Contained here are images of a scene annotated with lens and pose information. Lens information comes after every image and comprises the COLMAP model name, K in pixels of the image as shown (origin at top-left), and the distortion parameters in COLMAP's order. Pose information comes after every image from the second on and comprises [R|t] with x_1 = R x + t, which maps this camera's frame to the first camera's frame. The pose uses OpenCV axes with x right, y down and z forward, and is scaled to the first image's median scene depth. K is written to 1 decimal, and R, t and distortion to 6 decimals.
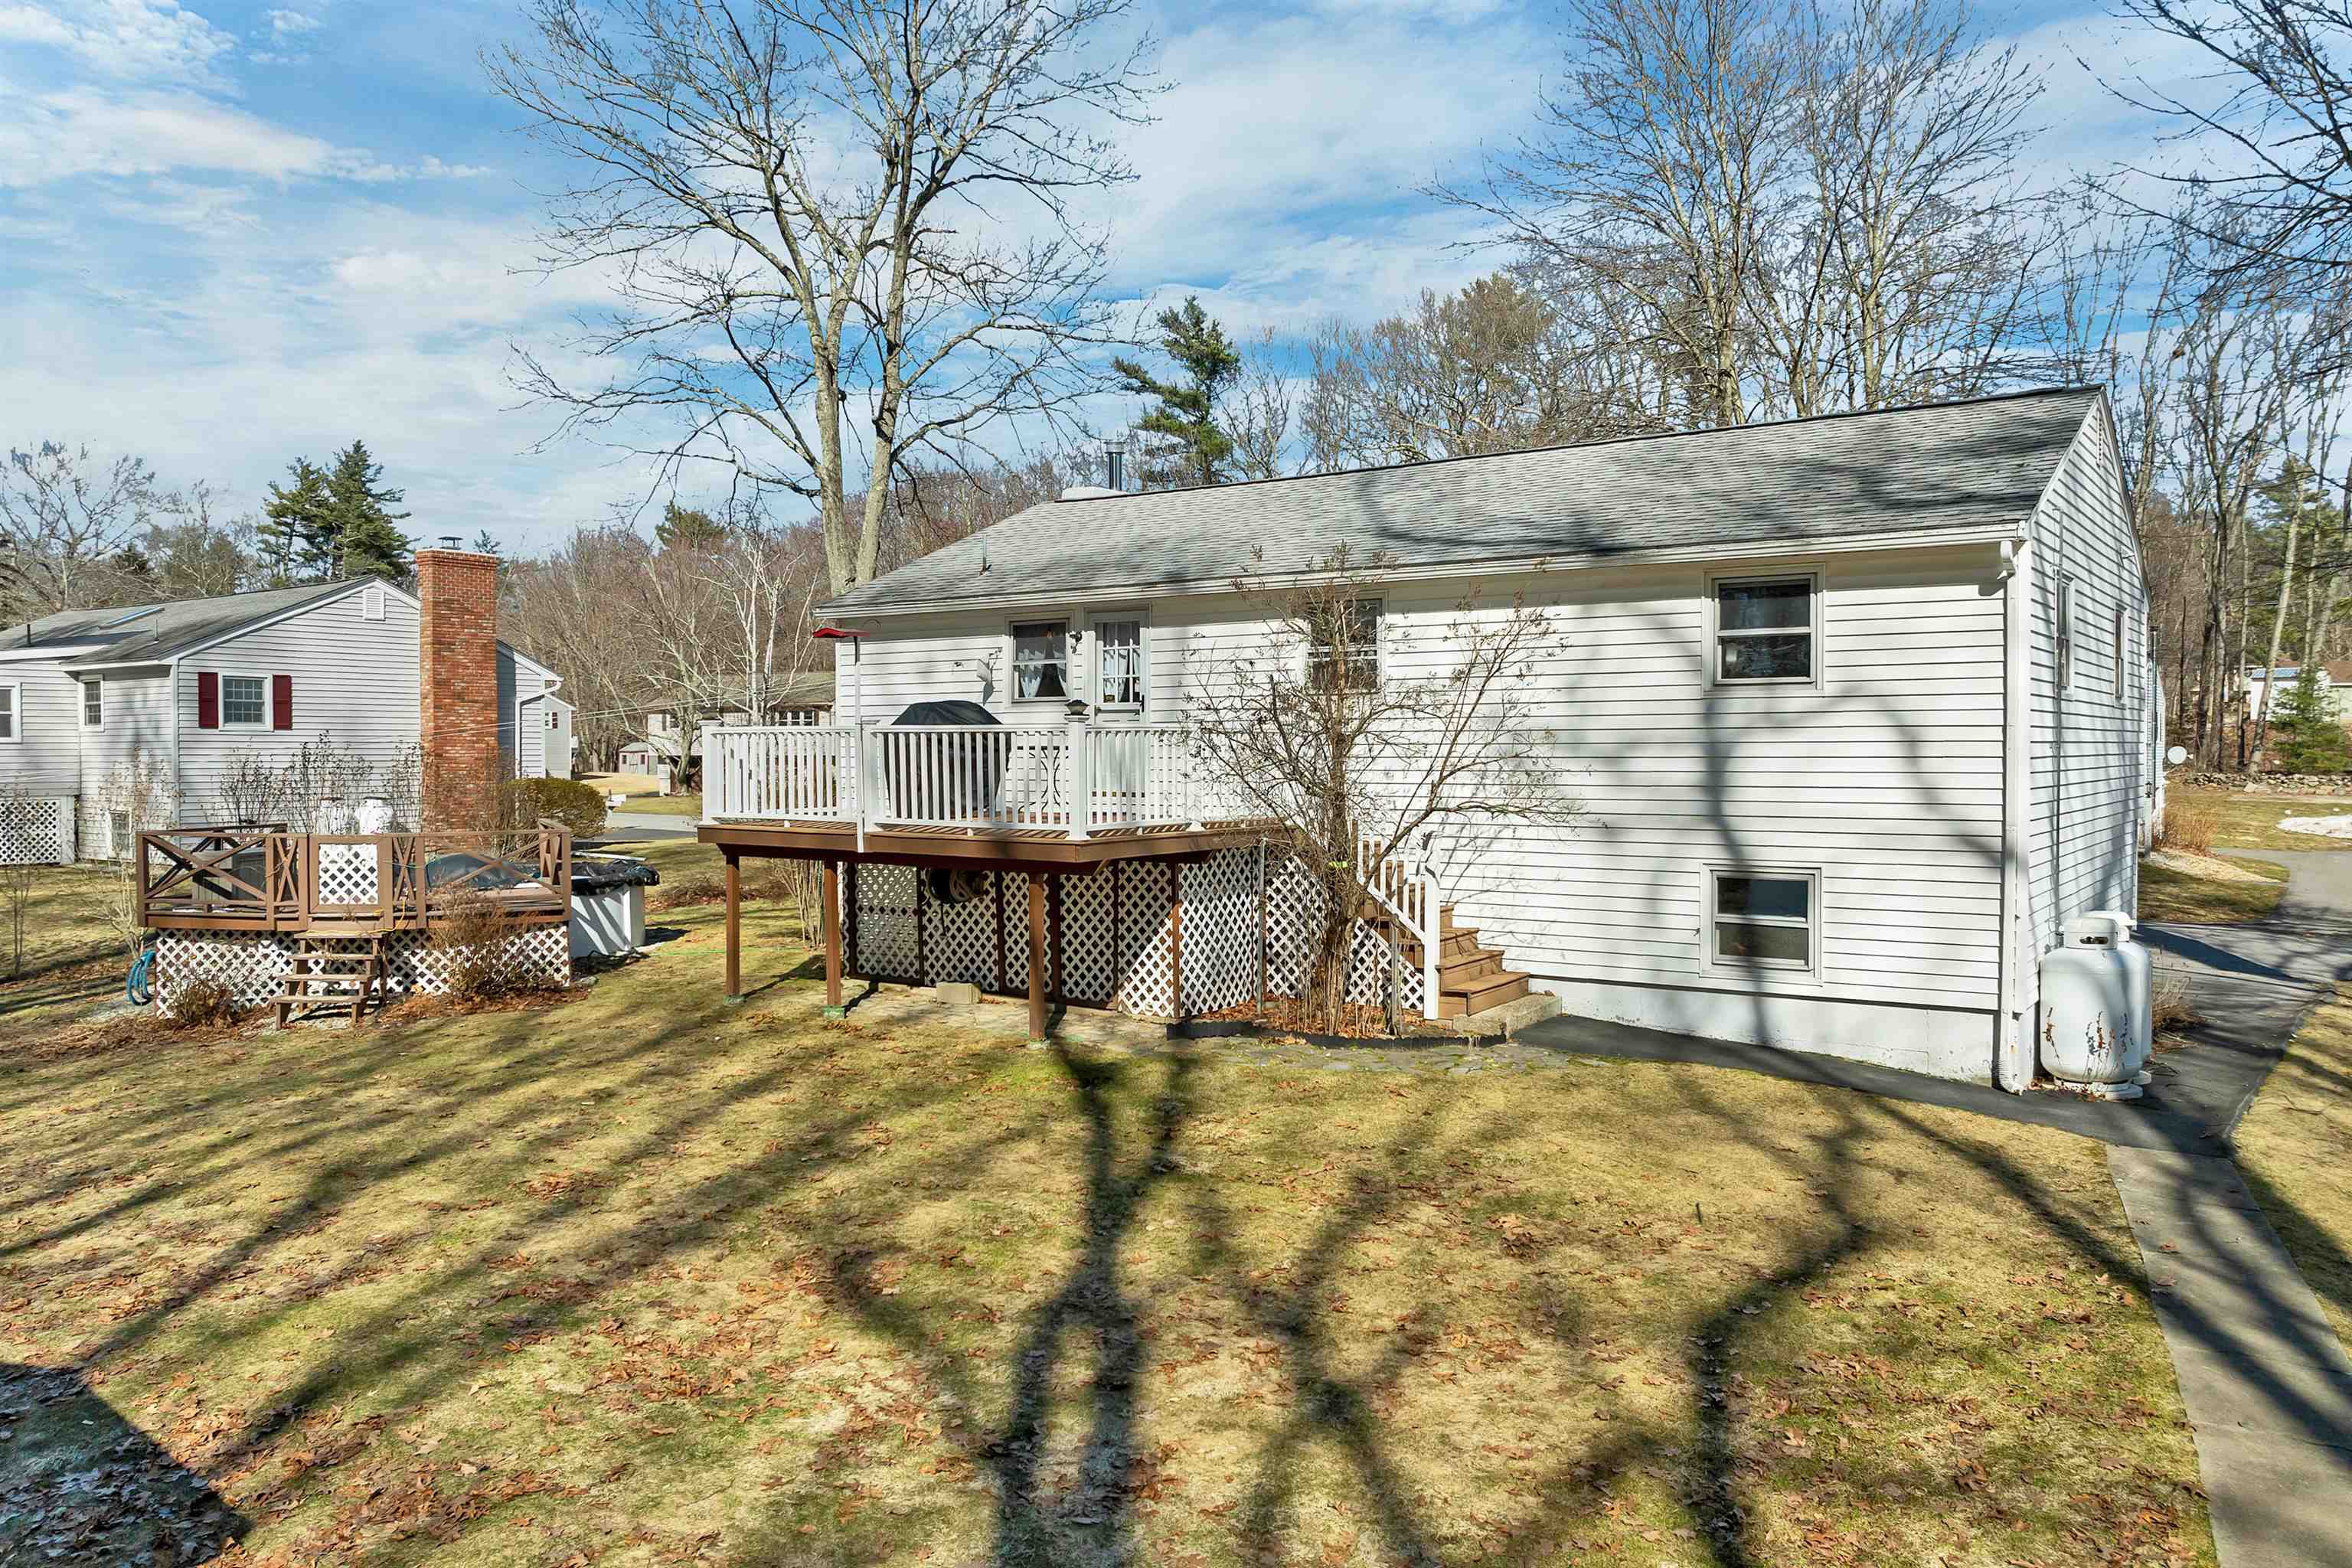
lens RADIAL K [[1695.7, 0, 1189.7], [0, 1695.7, 786.3], [0, 0, 1]] dist [-0.030280, -0.002632]
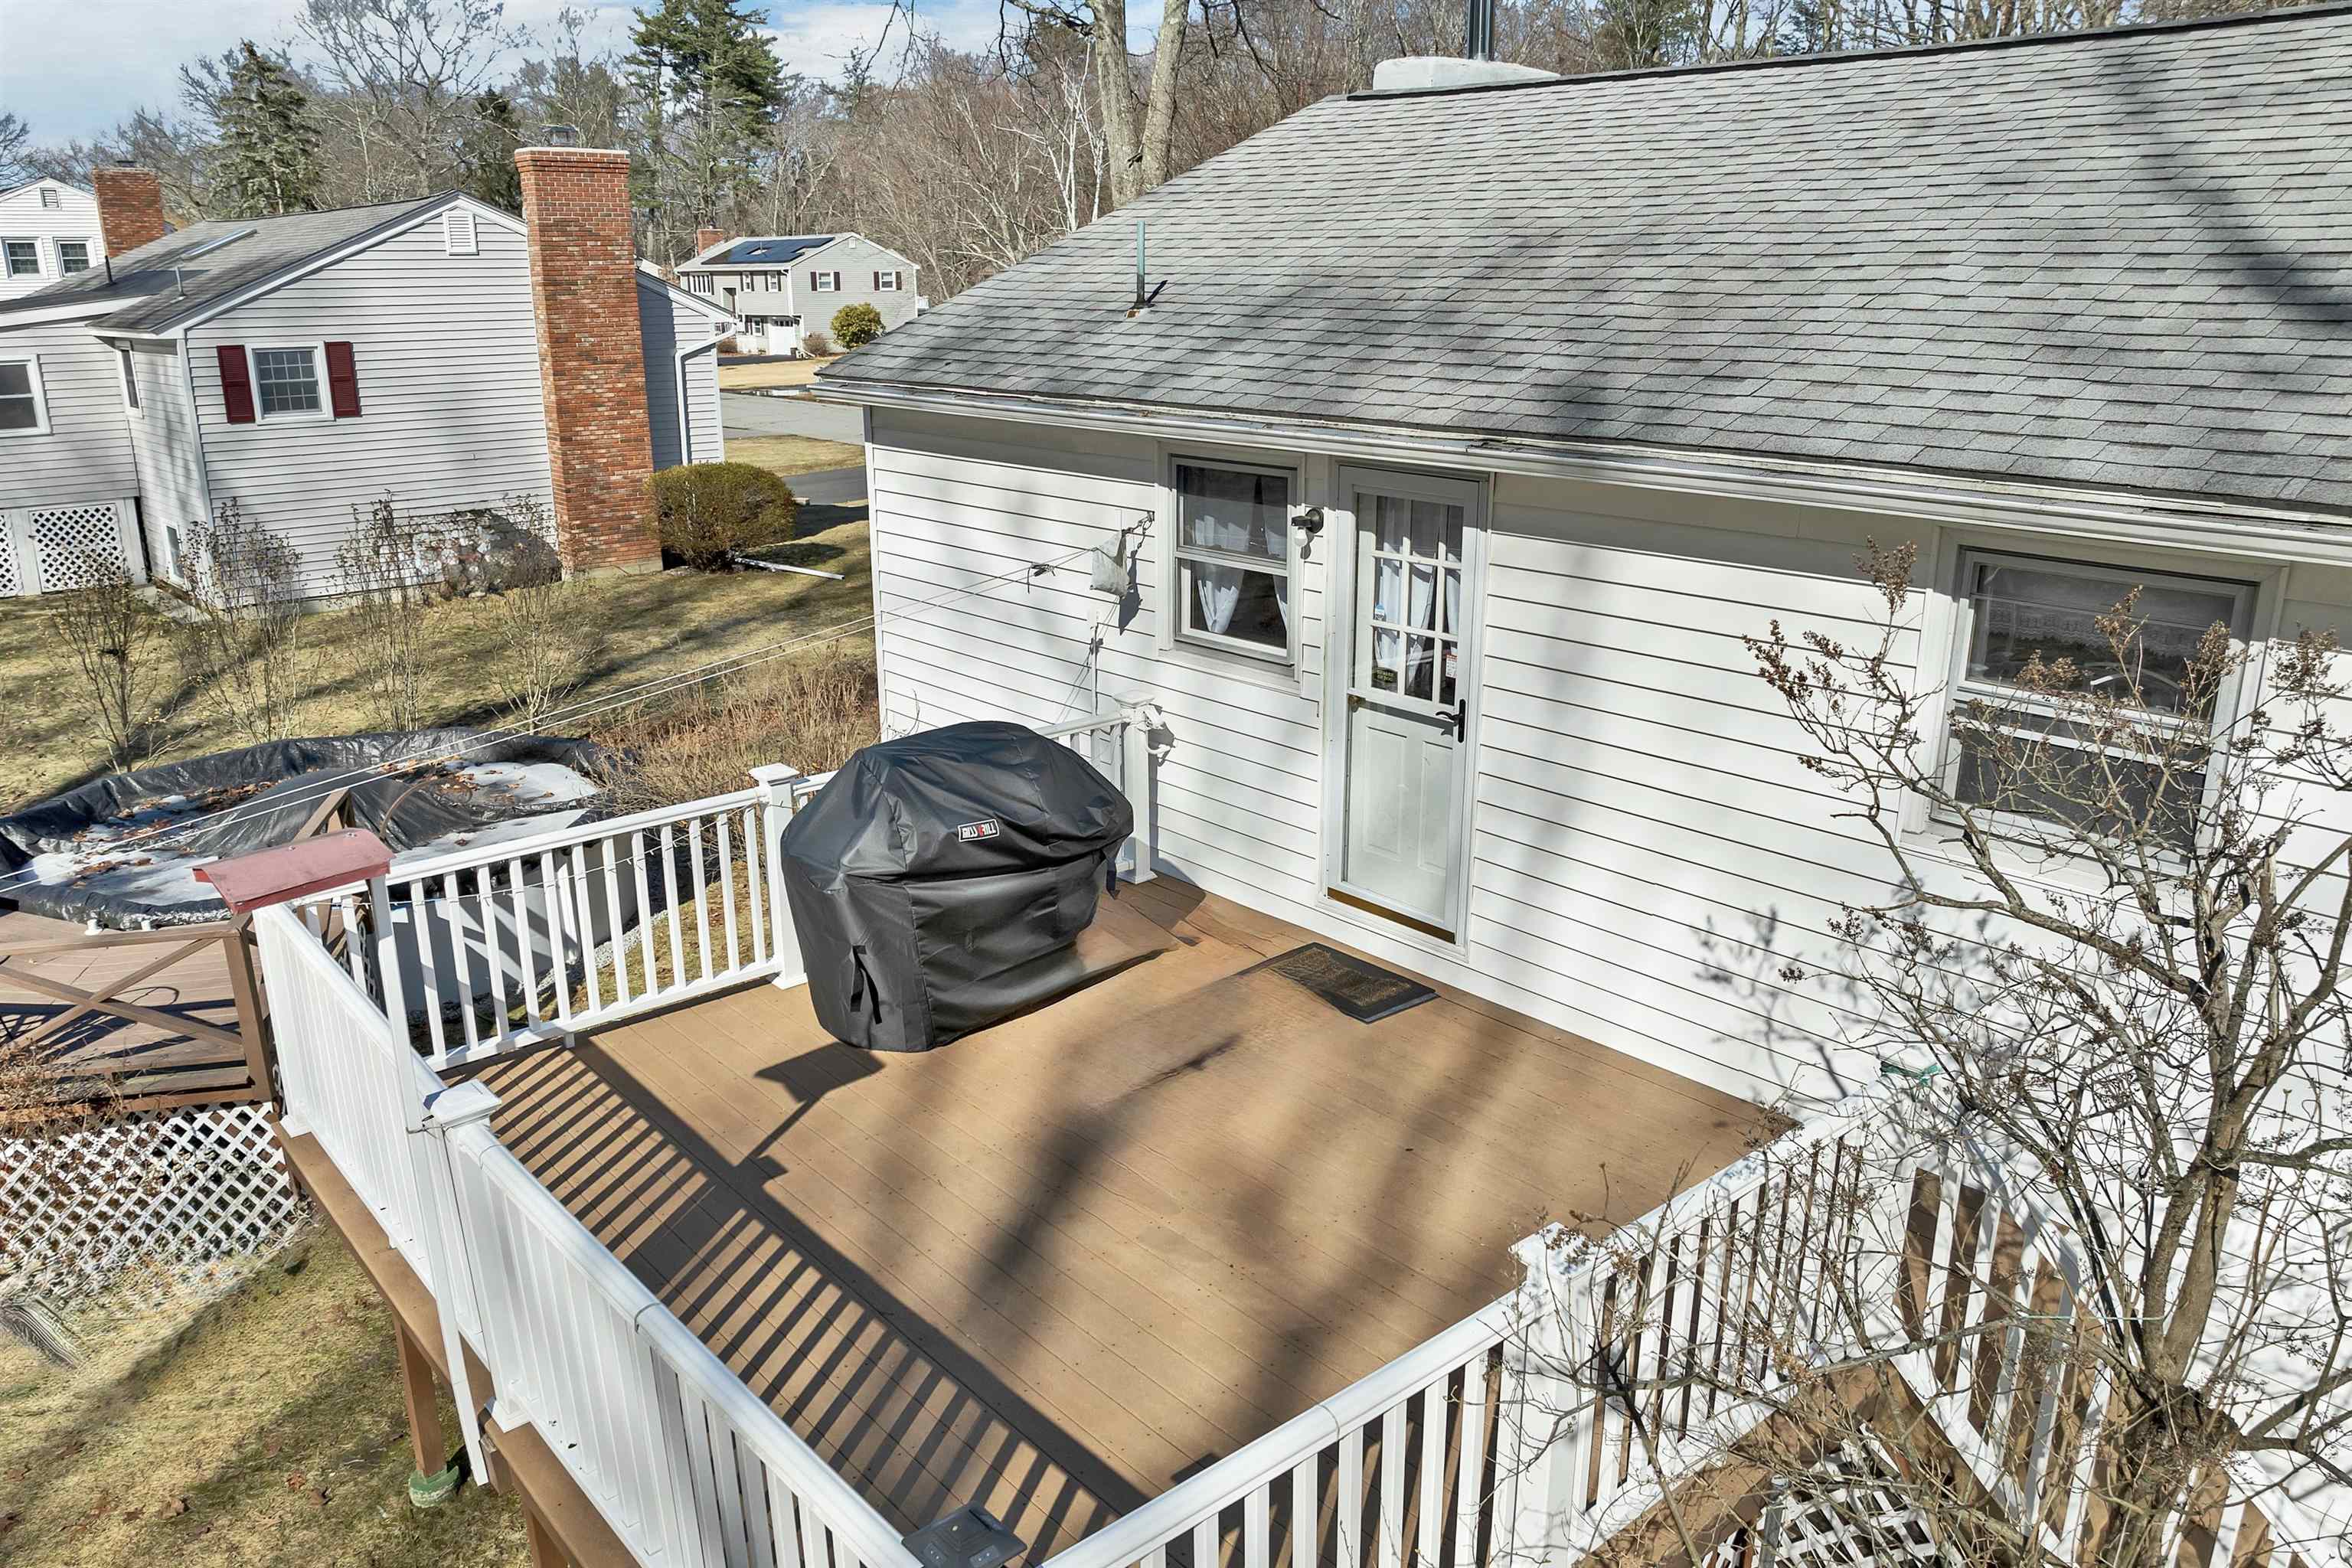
lens RADIAL K [[1695.7, 0, 1189.7], [0, 1695.7, 786.3], [0, 0, 1]] dist [-0.030280, -0.002632]
pose [[0.973002, 0.065644, -0.221264, -0.000484], [-0.003337, 0.962599, 0.270908, -0.082294], [0.230772, -0.262856, 0.936830, 0.357960]]
